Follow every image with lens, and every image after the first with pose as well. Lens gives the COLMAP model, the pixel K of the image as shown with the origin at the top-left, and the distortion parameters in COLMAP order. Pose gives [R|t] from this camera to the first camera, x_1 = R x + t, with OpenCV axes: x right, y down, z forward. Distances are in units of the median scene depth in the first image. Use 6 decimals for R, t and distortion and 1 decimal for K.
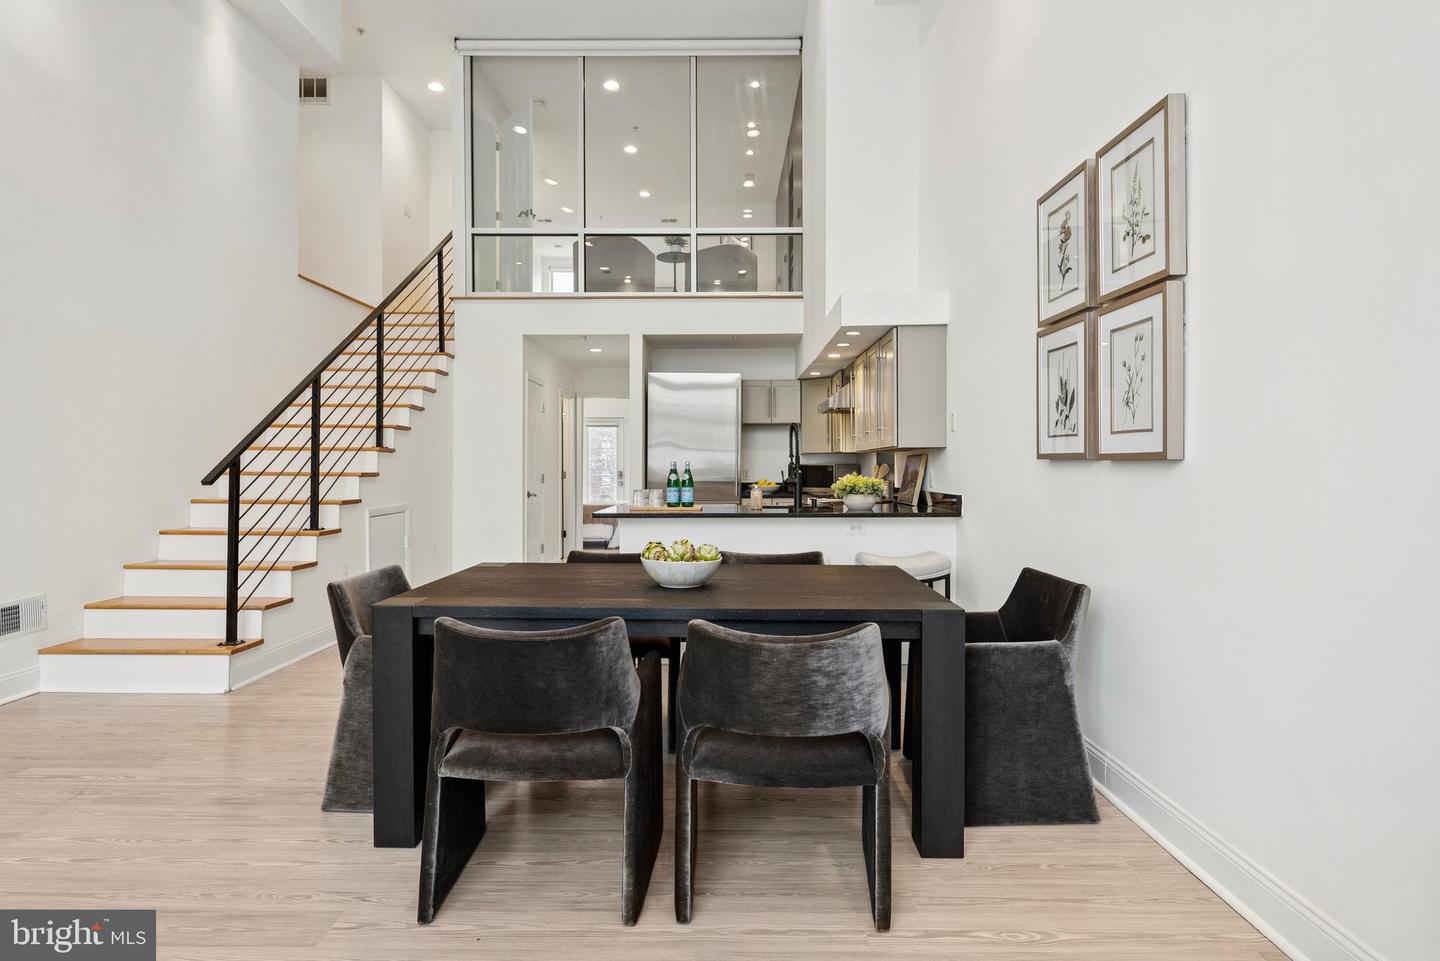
lens RADIAL K [[762.3, 0, 711.4], [0, 762.3, 467.1], [0, 0, 1]] dist [0.016987, -0.001001]
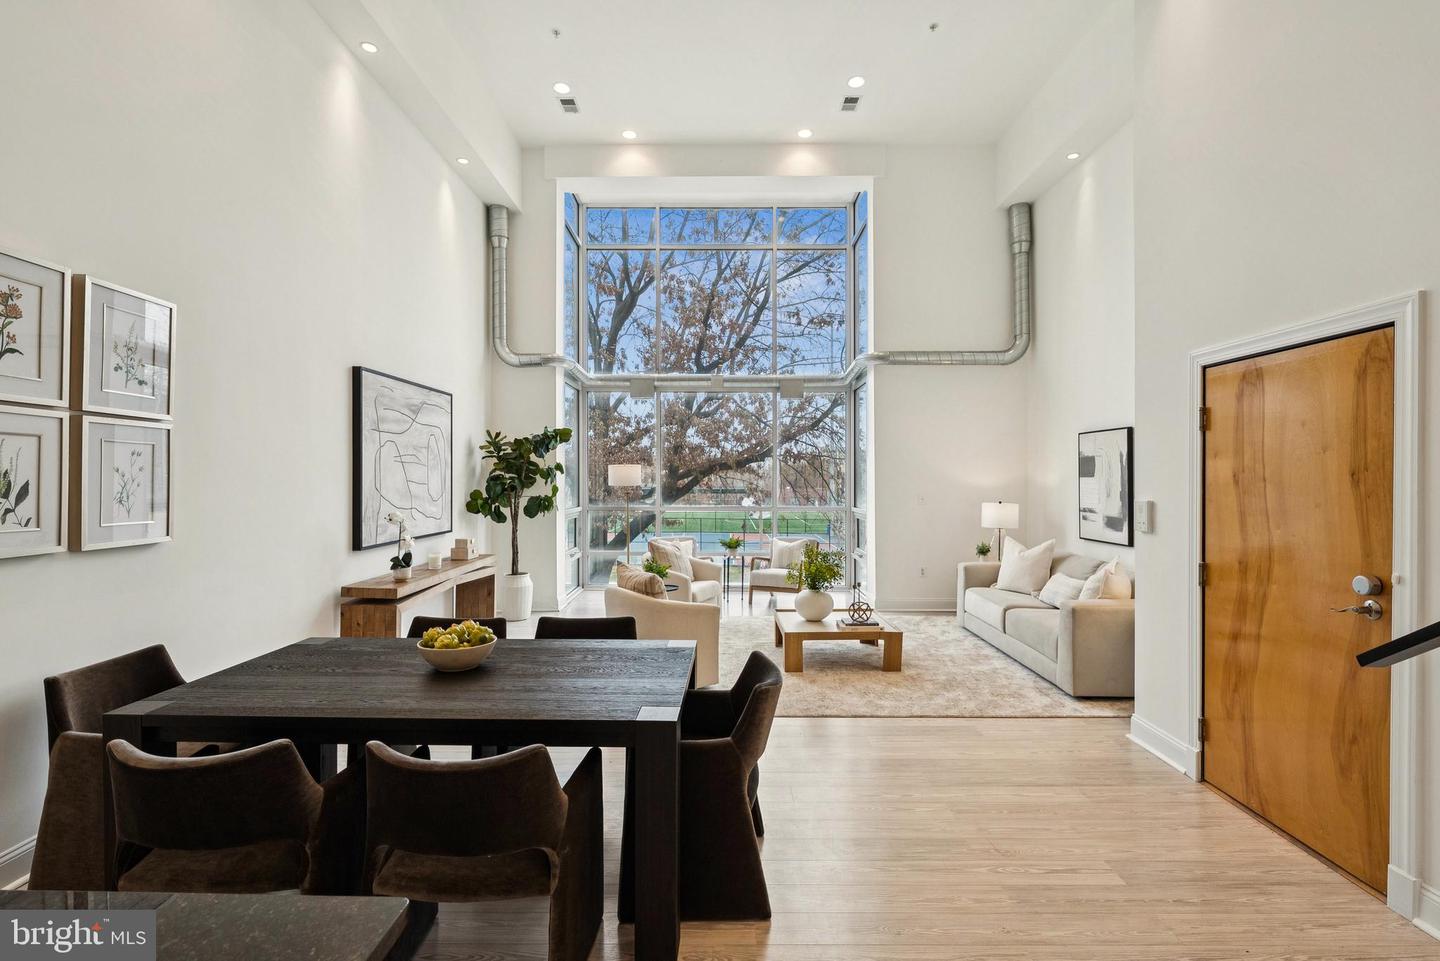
lens RADIAL K [[654.0, 0, 710.5], [0, 654.0, 488.0], [0, 0, 1]] dist [0.001509, 0.000350]
pose [[-0.999995, -0.001322, 0.002931, -0.237304], [-0.001273, 0.999858, 0.016802, -0.067964], [-0.002953, 0.016798, -0.999855, 1.133138]]
